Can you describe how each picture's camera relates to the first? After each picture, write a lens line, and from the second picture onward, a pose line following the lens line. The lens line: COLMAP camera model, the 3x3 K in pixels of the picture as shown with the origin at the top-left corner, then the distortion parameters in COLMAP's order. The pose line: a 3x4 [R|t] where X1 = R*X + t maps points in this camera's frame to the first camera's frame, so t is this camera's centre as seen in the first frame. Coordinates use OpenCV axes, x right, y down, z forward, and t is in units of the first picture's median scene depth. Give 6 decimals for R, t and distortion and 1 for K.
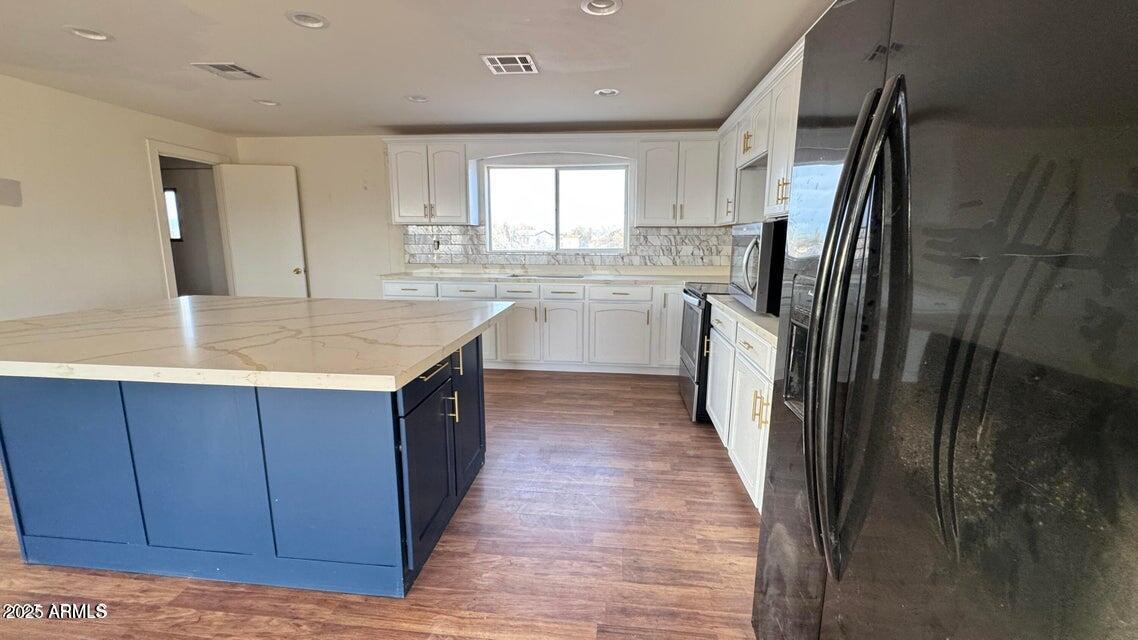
lens RADIAL K [[458.5, 0, 569.0], [0, 458.5, 320.0], [0, 0, 1]] dist [0.009767, 0.000030]
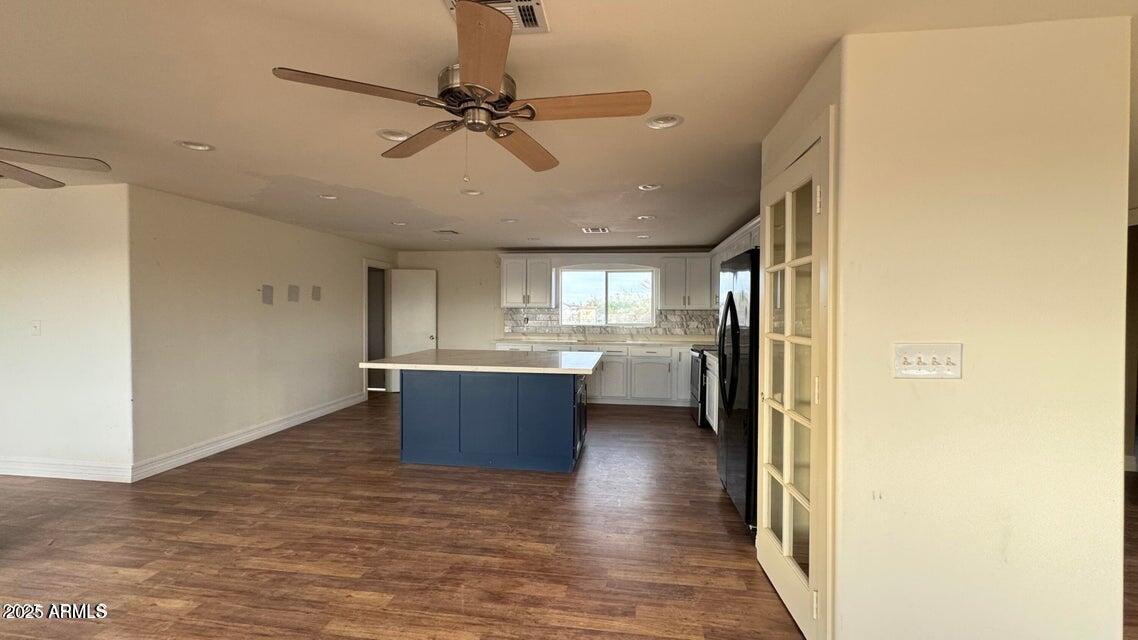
lens RADIAL K [[460.7, 0, 569.0], [0, 460.7, 320.0], [0, 0, 1]] dist [-0.001871, -0.000094]
pose [[0.999583, 0.003144, -0.028710, -0.113767], [-0.007455, 0.988458, -0.151315, 0.067753], [0.027902, 0.151466, 0.988069, -0.532270]]
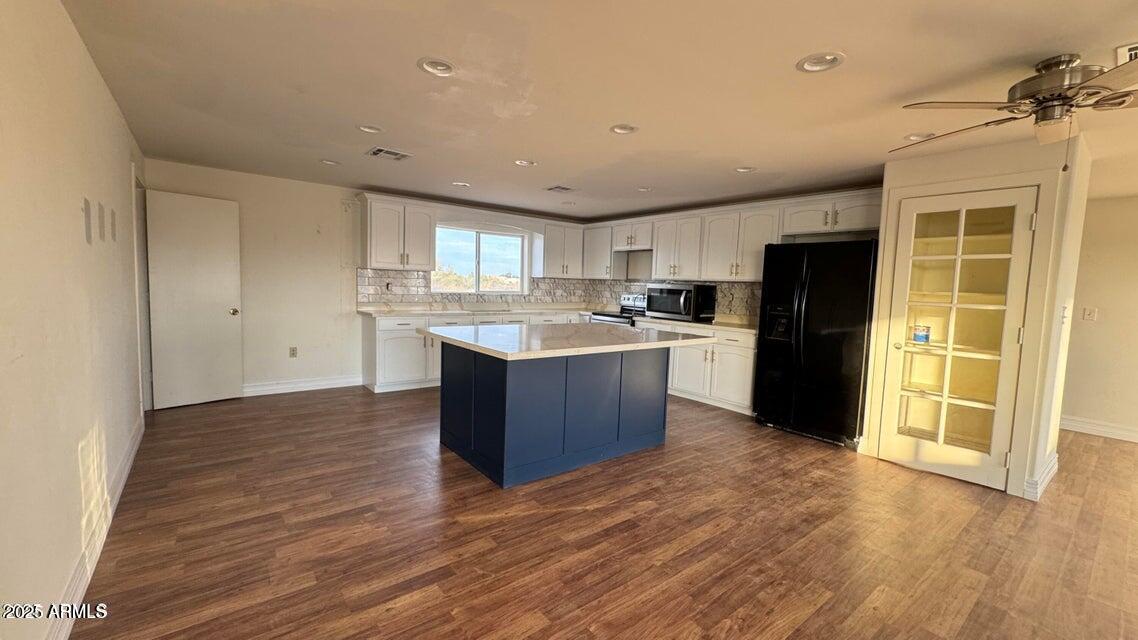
lens RADIAL K [[460.7, 0, 569.0], [0, 460.7, 320.0], [0, 0, 1]] dist [-0.001871, -0.000094]
pose [[0.710873, -0.035378, 0.702430, -0.853257], [0.090735, 0.995001, -0.041713, 0.010790], [-0.697443, 0.093387, 0.710530, -0.141715]]
